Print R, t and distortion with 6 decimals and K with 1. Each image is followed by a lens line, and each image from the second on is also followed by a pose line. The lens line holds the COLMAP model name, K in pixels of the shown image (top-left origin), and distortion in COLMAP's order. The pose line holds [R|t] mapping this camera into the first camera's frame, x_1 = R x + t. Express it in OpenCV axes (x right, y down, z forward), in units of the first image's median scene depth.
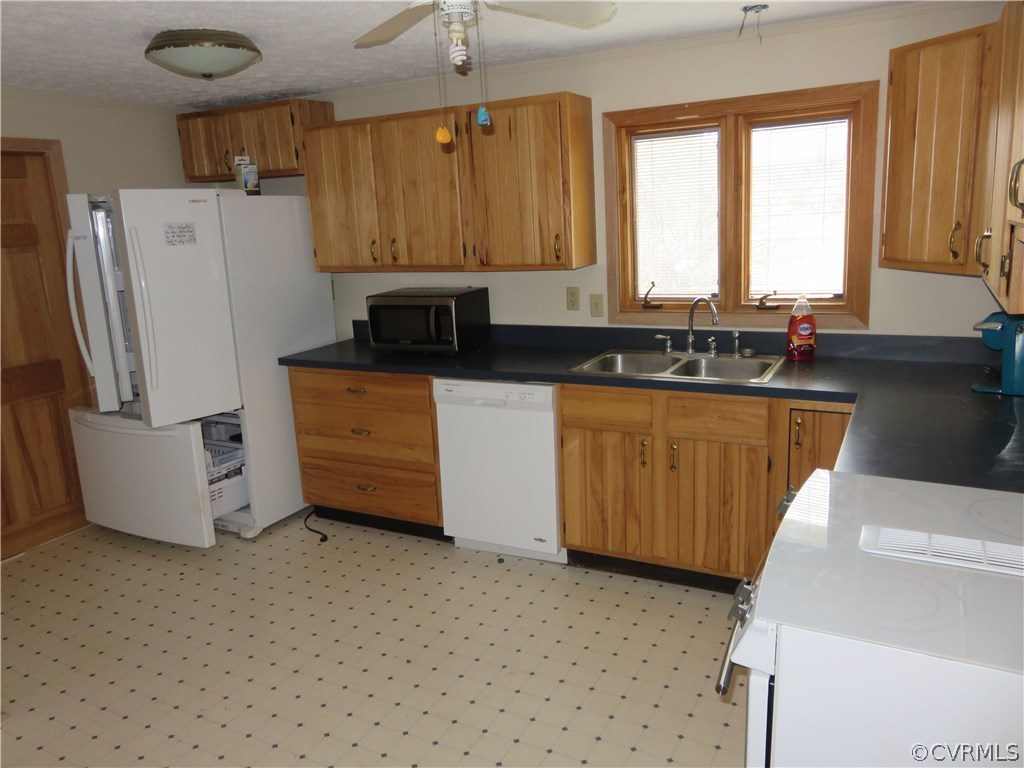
lens RADIAL K [[758.1, 0, 512.0], [0, 758.1, 384.0], [0, 0, 1]] dist [-0.001250, -0.000131]
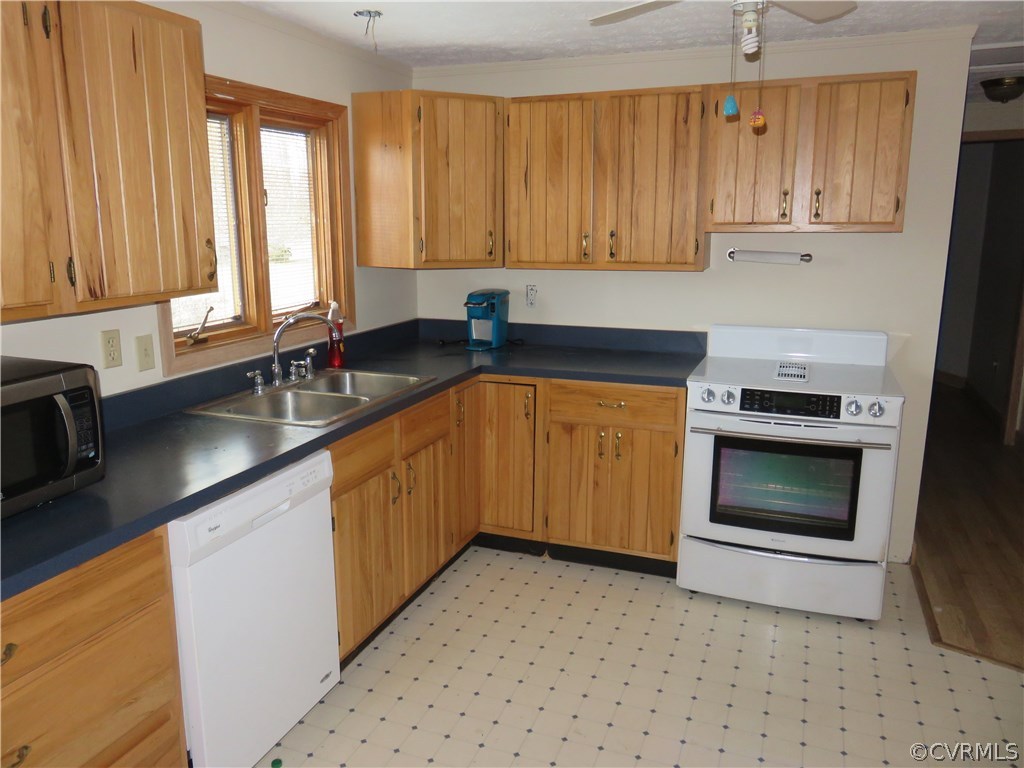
lens RADIAL K [[755.7, 0, 512.0], [0, 755.7, 384.0], [0, 0, 1]] dist [-0.078853, -0.000512]
pose [[-0.125129, -0.167082, 0.977970, -0.600005], [0.215465, 0.957616, 0.191173, -0.143306], [-0.968461, 0.234640, -0.083825, 0.823439]]
